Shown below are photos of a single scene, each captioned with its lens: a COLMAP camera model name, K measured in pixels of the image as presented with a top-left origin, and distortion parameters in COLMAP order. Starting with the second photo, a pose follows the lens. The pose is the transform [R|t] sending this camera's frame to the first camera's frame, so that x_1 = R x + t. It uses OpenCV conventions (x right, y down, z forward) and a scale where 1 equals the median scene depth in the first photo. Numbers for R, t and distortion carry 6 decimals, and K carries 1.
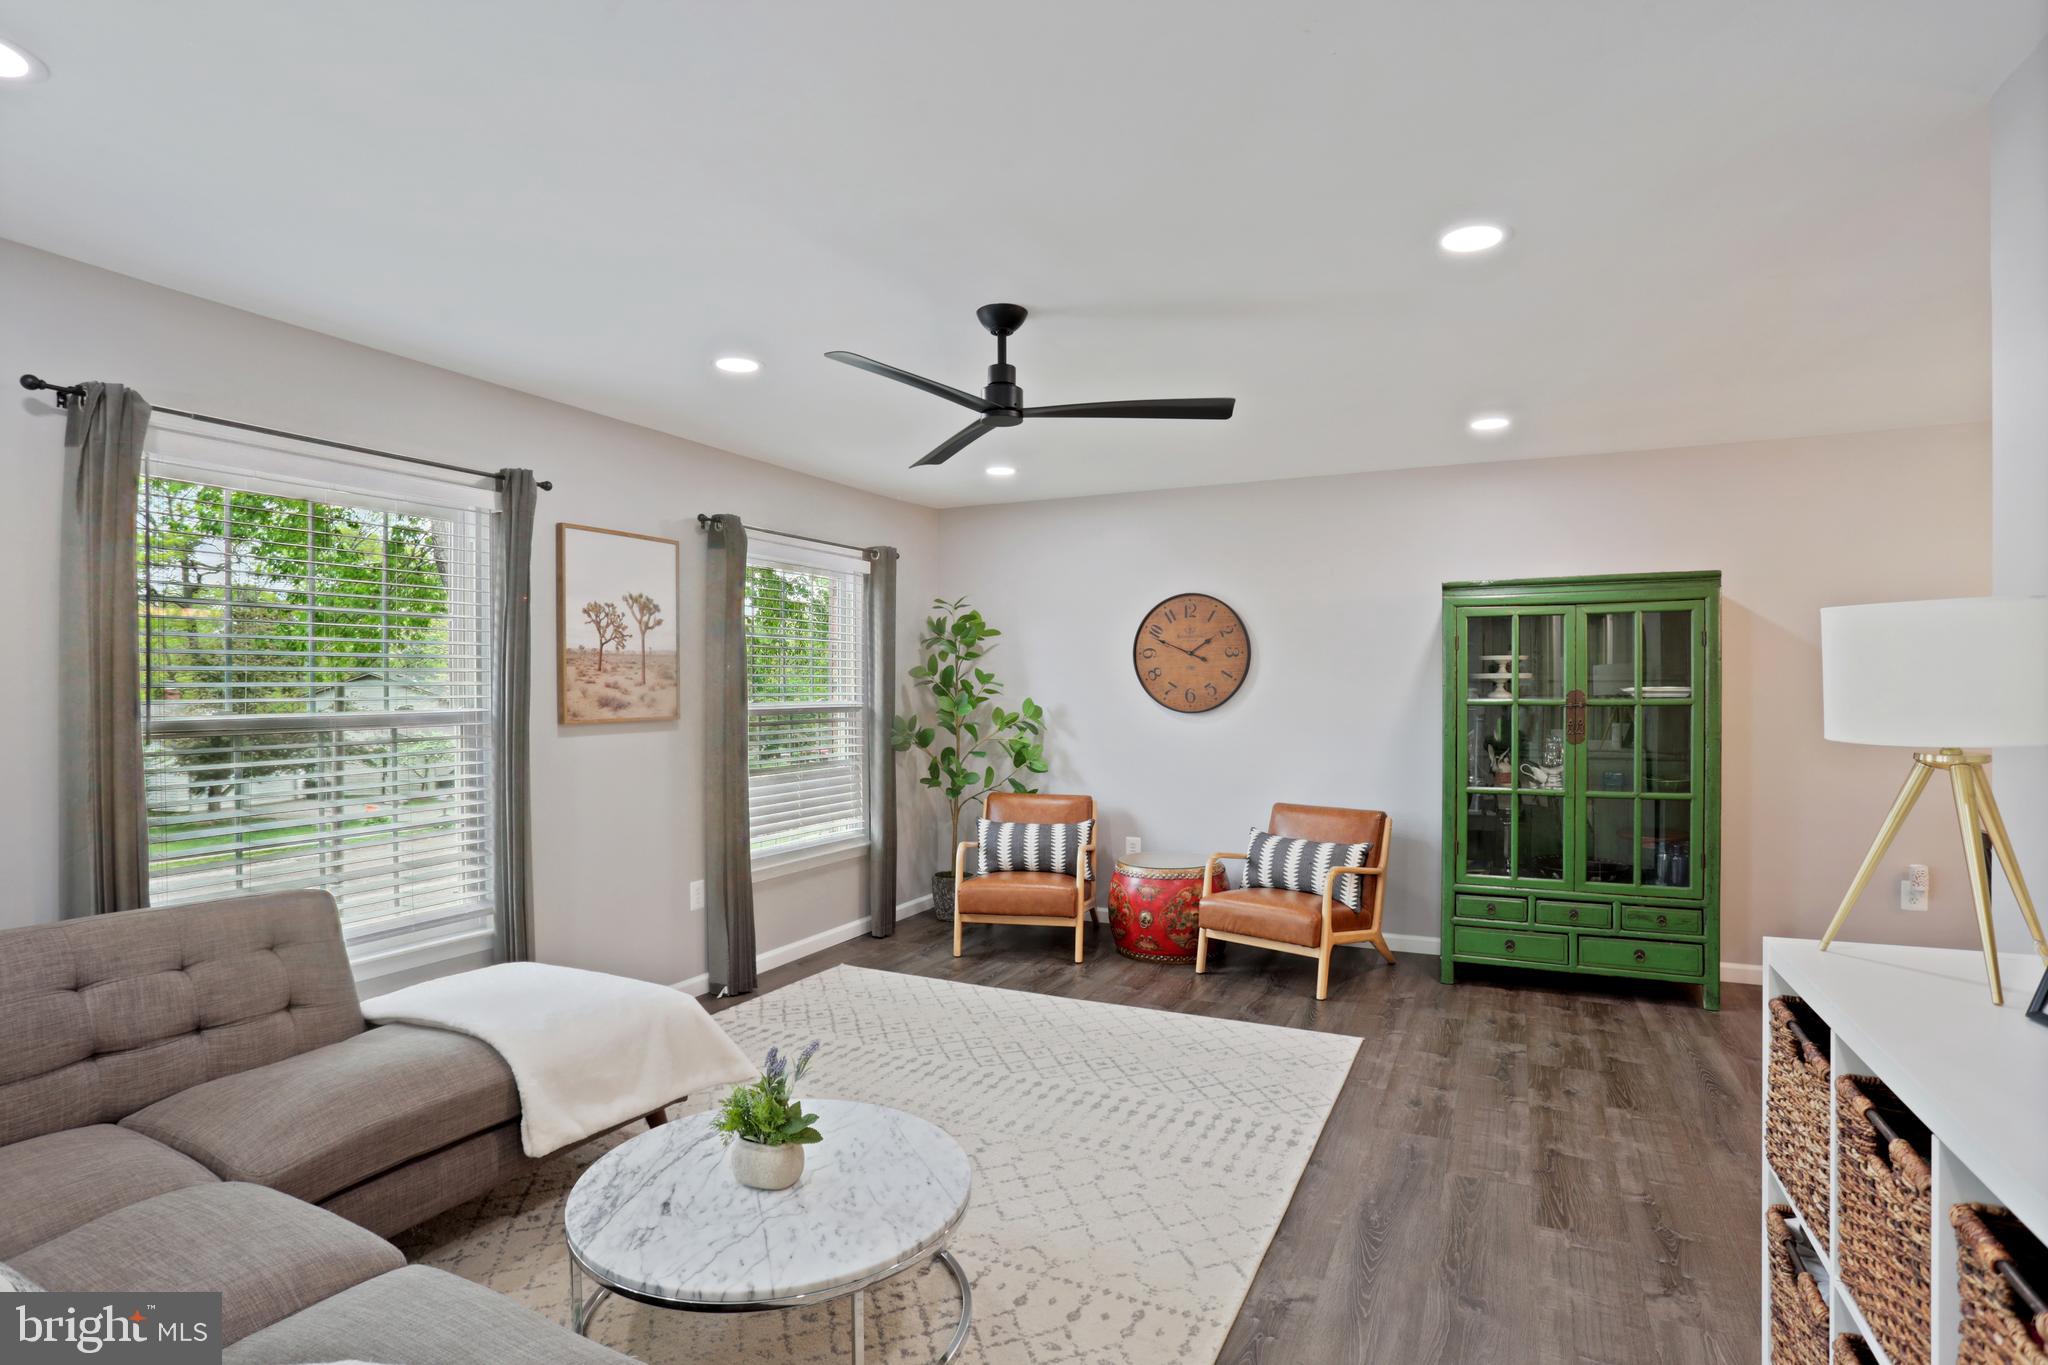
lens RADIAL K [[981.9, 0, 1062.2], [0, 981.9, 680.7], [0, 0, 1]] dist [0.002076, -0.001322]
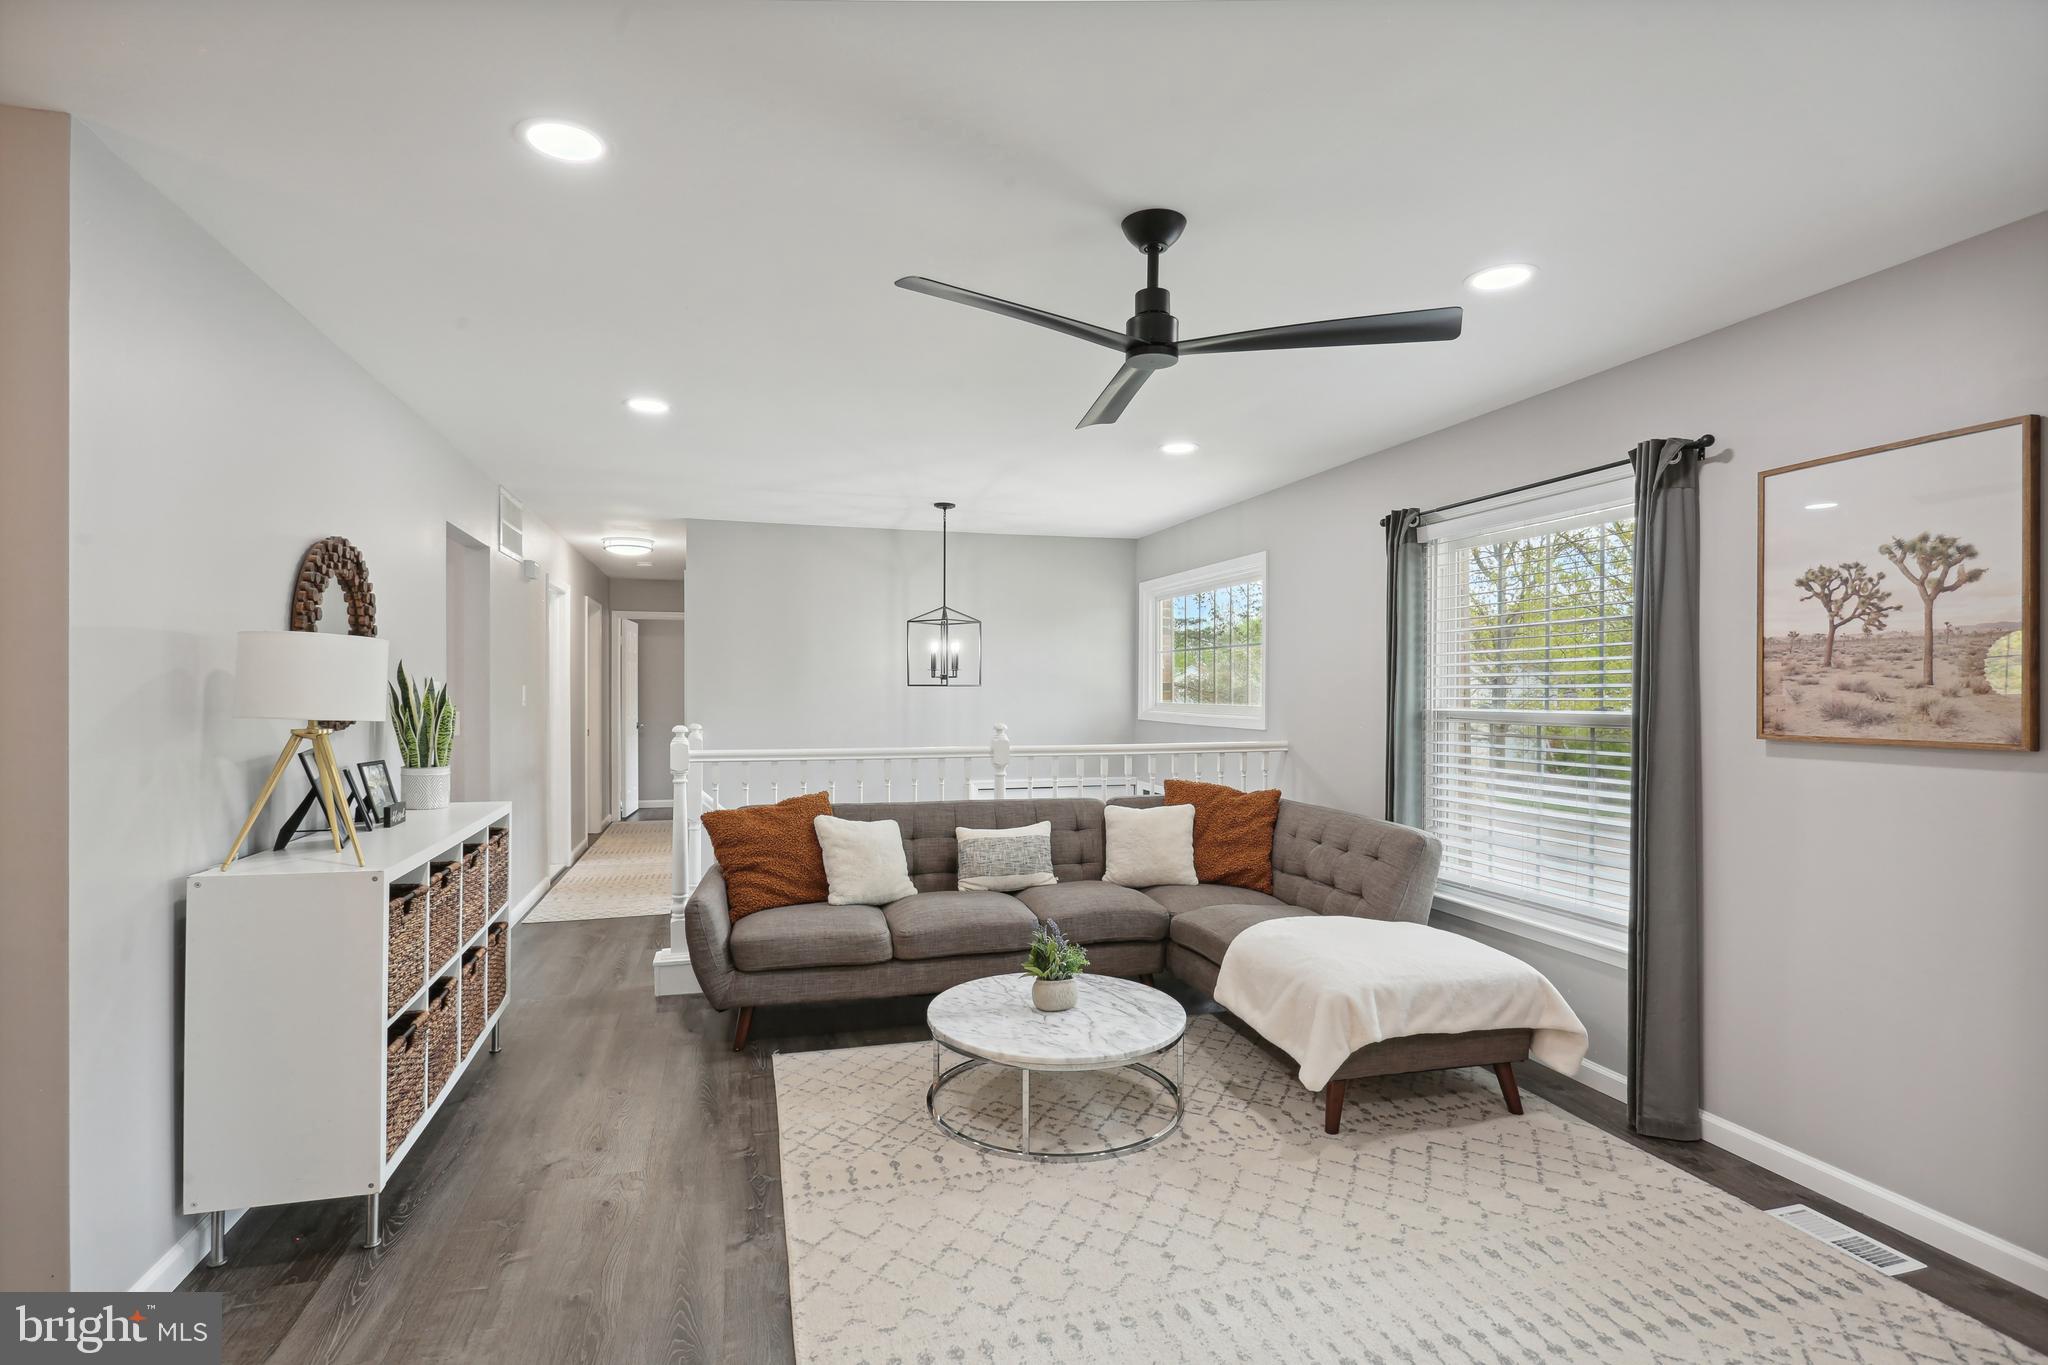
lens RADIAL K [[981.9, 0, 991.4], [0, 981.9, 684.8], [0, 0, 1]] dist [0.002076, -0.001322]
pose [[-0.772129, -0.004017, -0.635453, 0.426394], [0.001051, 0.999971, -0.007598, 0.007771], [0.635465, -0.006535, -0.772102, 1.194653]]
